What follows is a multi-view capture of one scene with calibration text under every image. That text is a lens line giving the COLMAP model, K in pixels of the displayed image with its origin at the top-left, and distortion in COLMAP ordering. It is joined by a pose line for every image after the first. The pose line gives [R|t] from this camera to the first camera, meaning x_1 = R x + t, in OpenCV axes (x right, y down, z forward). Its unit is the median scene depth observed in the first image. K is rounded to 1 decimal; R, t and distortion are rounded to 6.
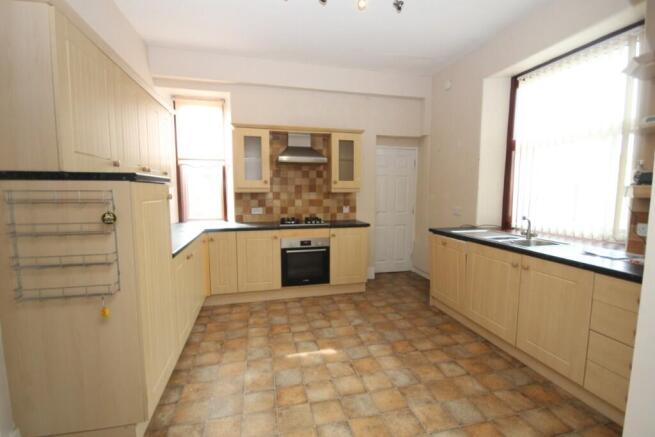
lens RADIAL K [[300.6, 0, 333.2], [0, 300.6, 220.3], [0, 0, 1]] dist [-0.008523, 0.000054]
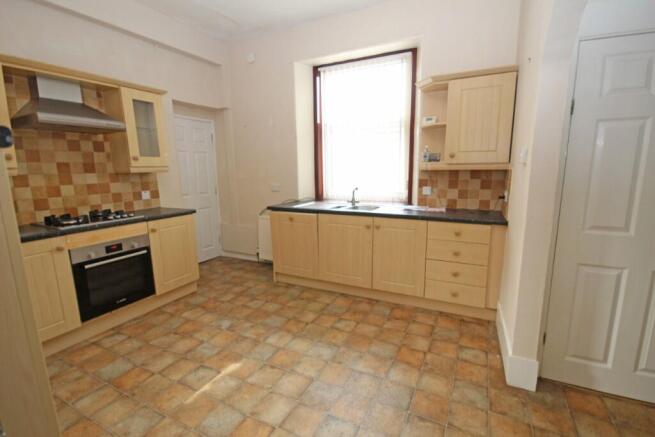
lens RADIAL K [[300.6, 0, 333.8], [0, 300.6, 219.8], [0, 0, 1]] dist [-0.008523, 0.000054]
pose [[0.647483, -0.142269, 0.748682, -0.299448], [0.088908, 0.989813, 0.111199, -0.021450], [-0.756876, -0.005435, 0.653536, 0.198459]]
